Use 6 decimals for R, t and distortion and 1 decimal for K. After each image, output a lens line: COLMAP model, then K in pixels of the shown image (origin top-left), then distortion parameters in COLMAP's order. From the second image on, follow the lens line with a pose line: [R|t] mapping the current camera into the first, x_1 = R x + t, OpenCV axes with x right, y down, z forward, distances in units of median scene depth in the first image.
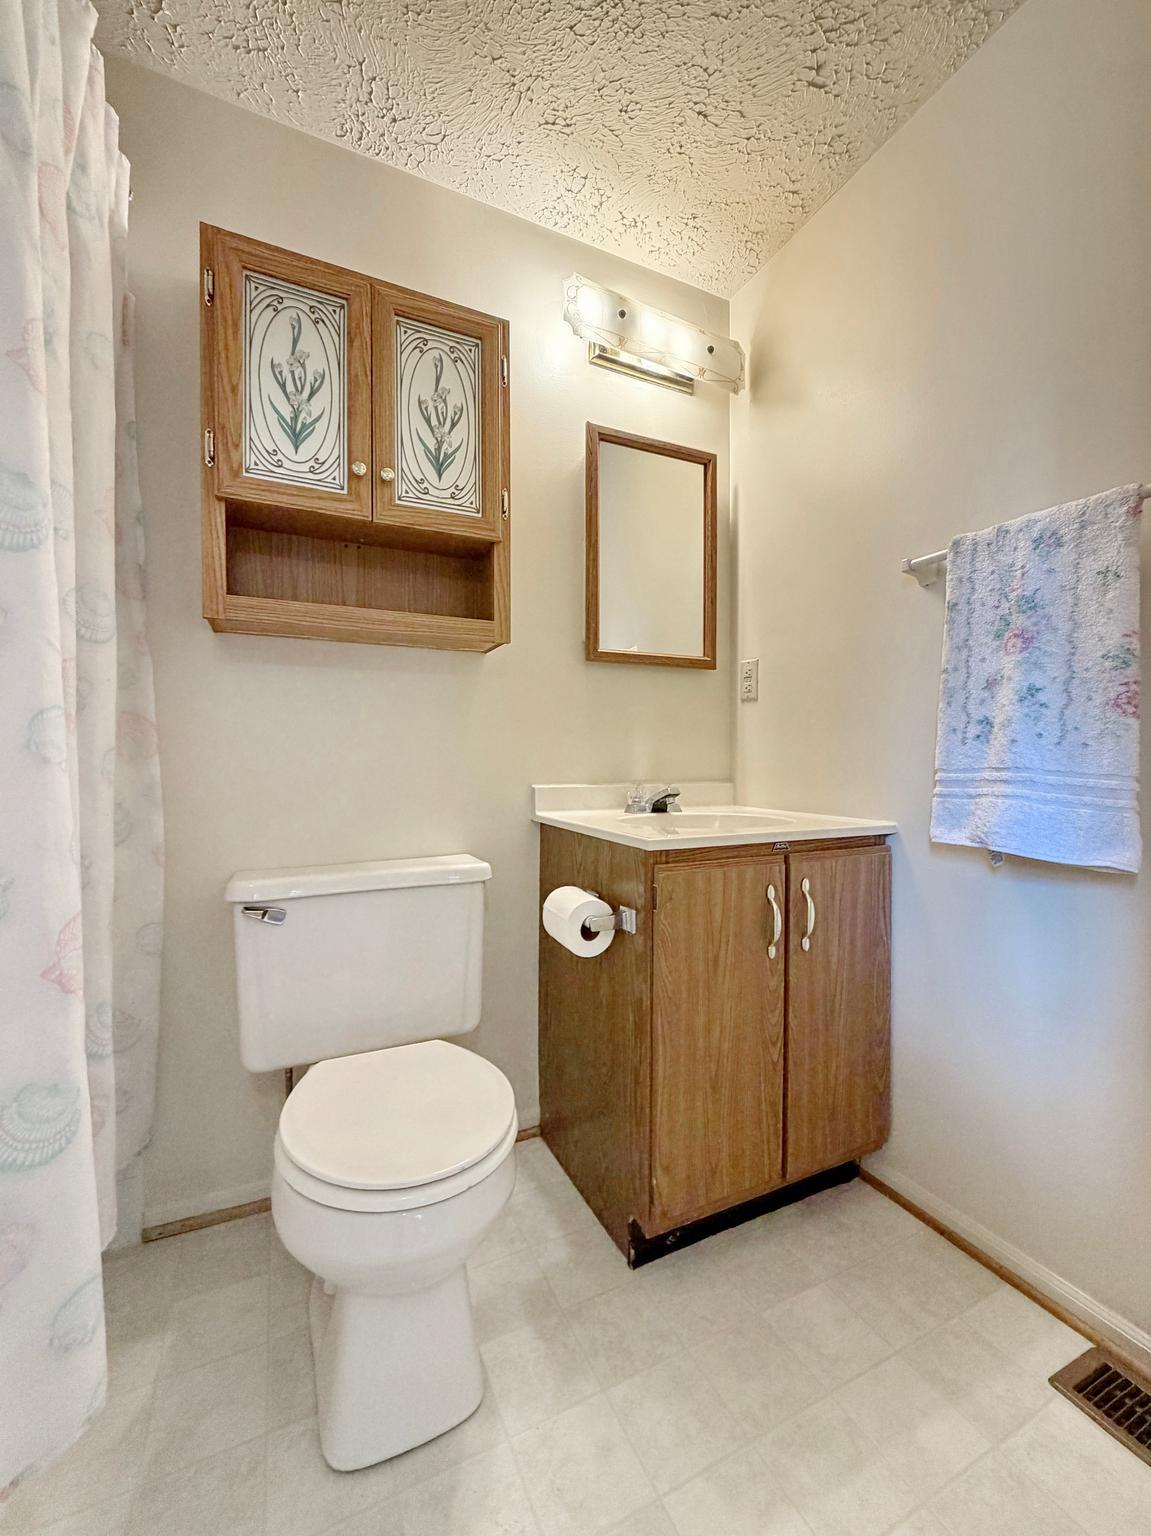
lens RADIAL K [[633.0, 0, 575.8], [0, 633.0, 765.5], [0, 0, 1]] dist [0.000639, 0.000442]
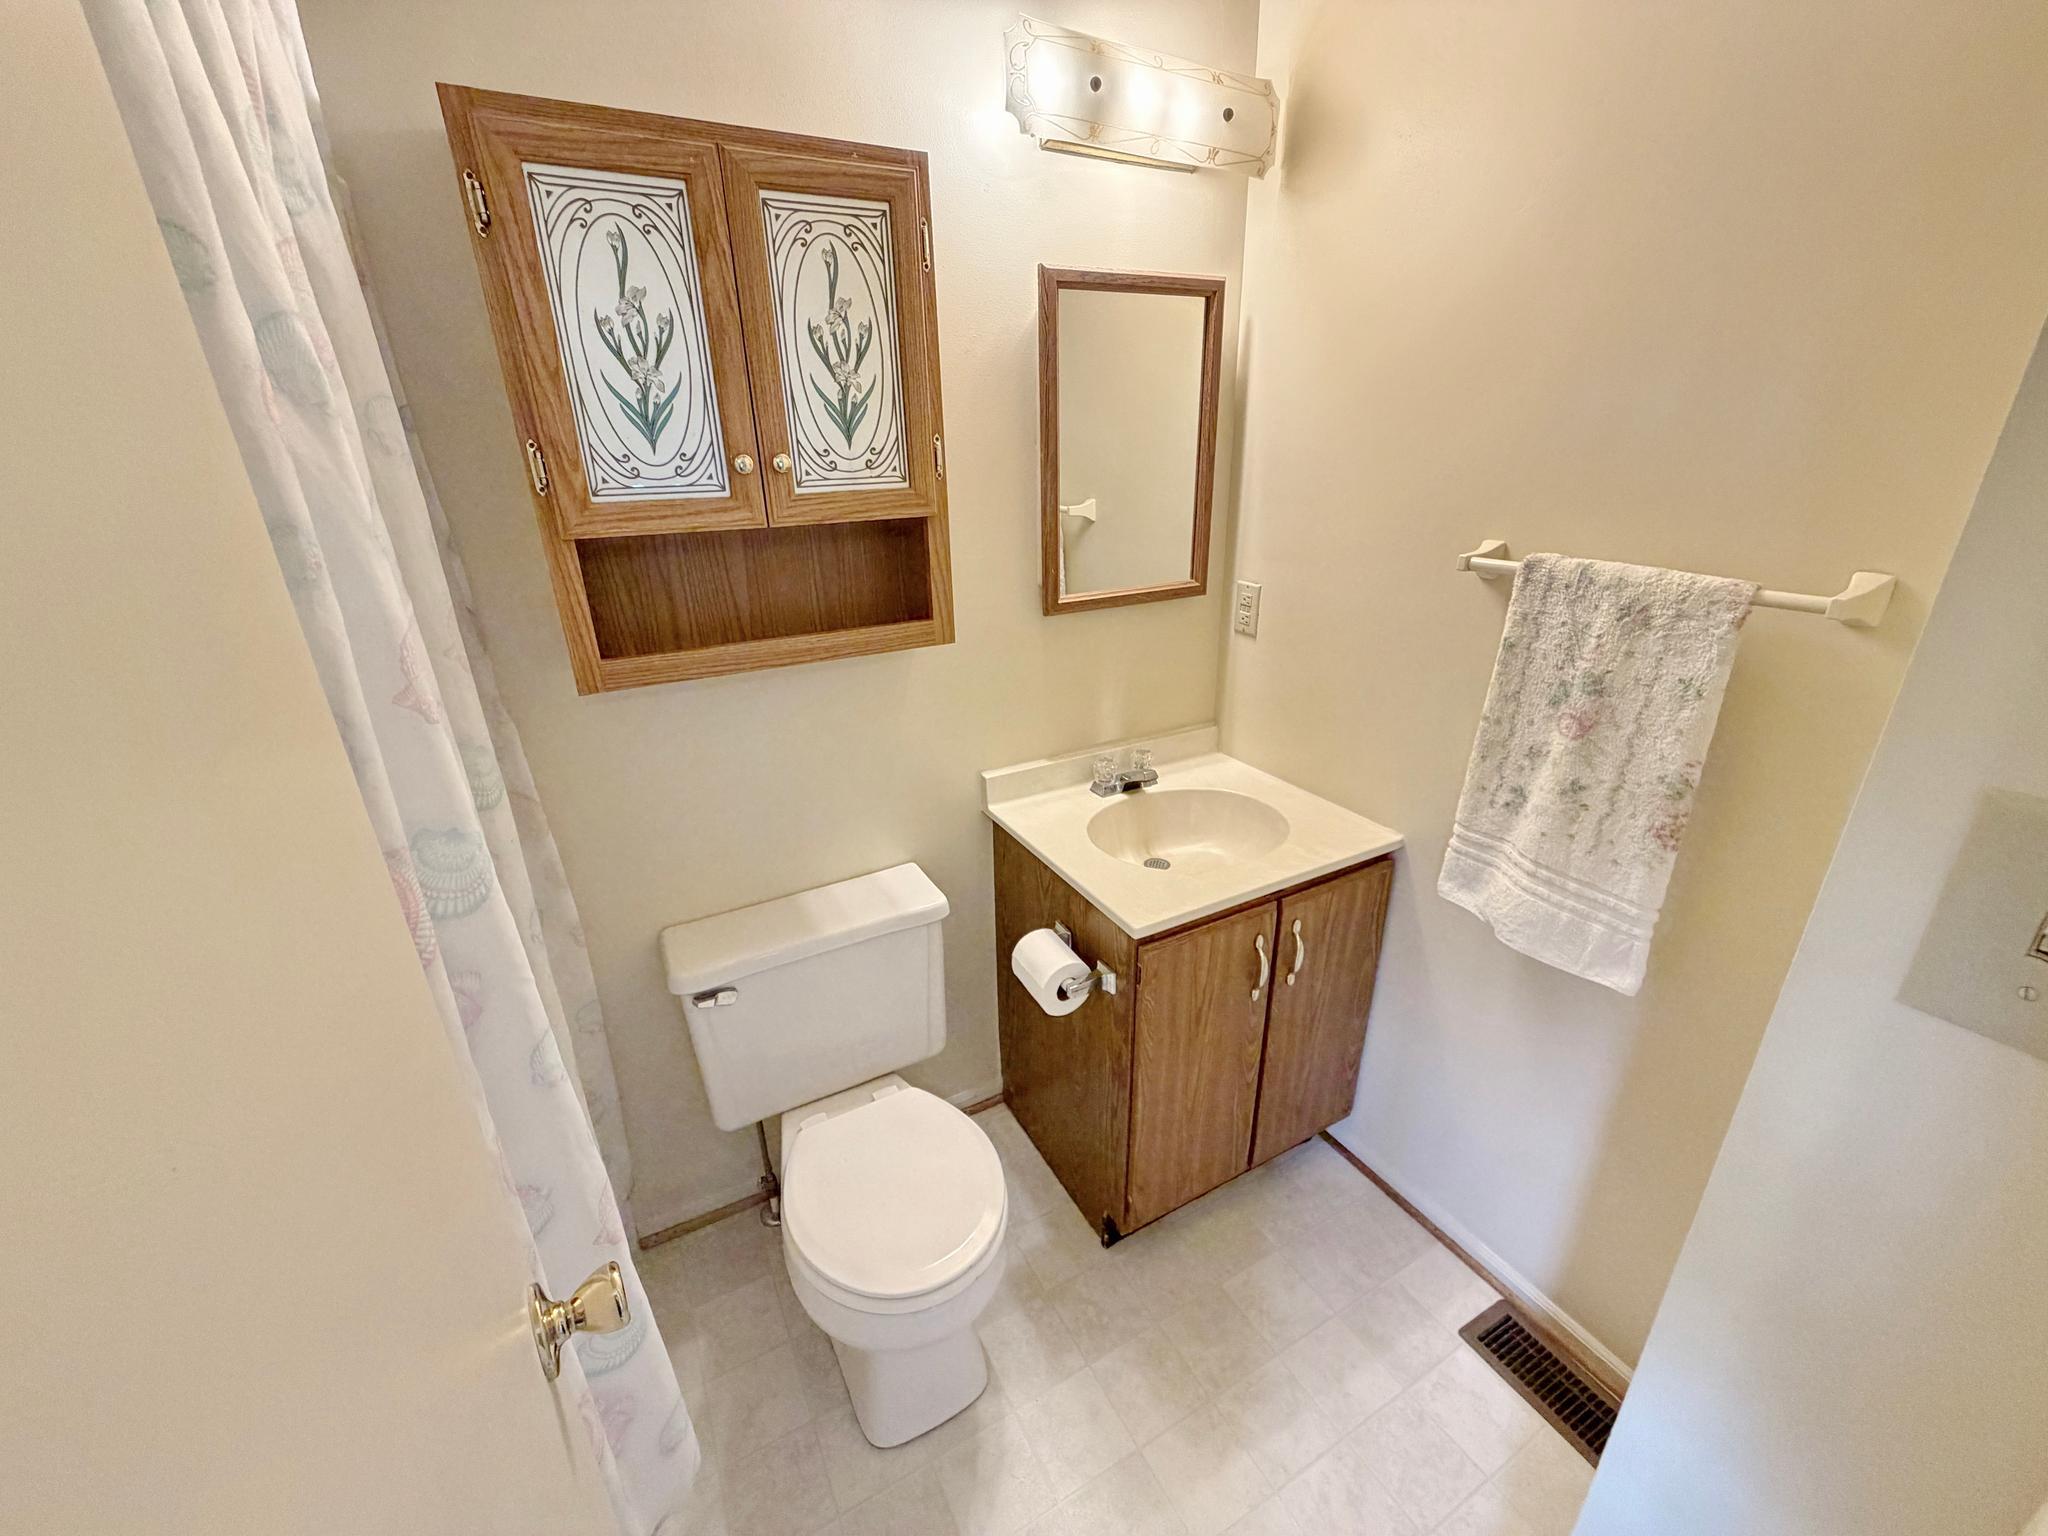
lens RADIAL K [[828.0, 0, 1019.7], [0, 828.0, 773.9], [0, 0, 1]] dist [-0.000382, 0.000960]
pose [[0.998628, -0.039525, 0.034355, -0.072273], [0.024182, 0.929929, 0.366944, -0.466442], [-0.046451, -0.365610, 0.929608, -0.021472]]
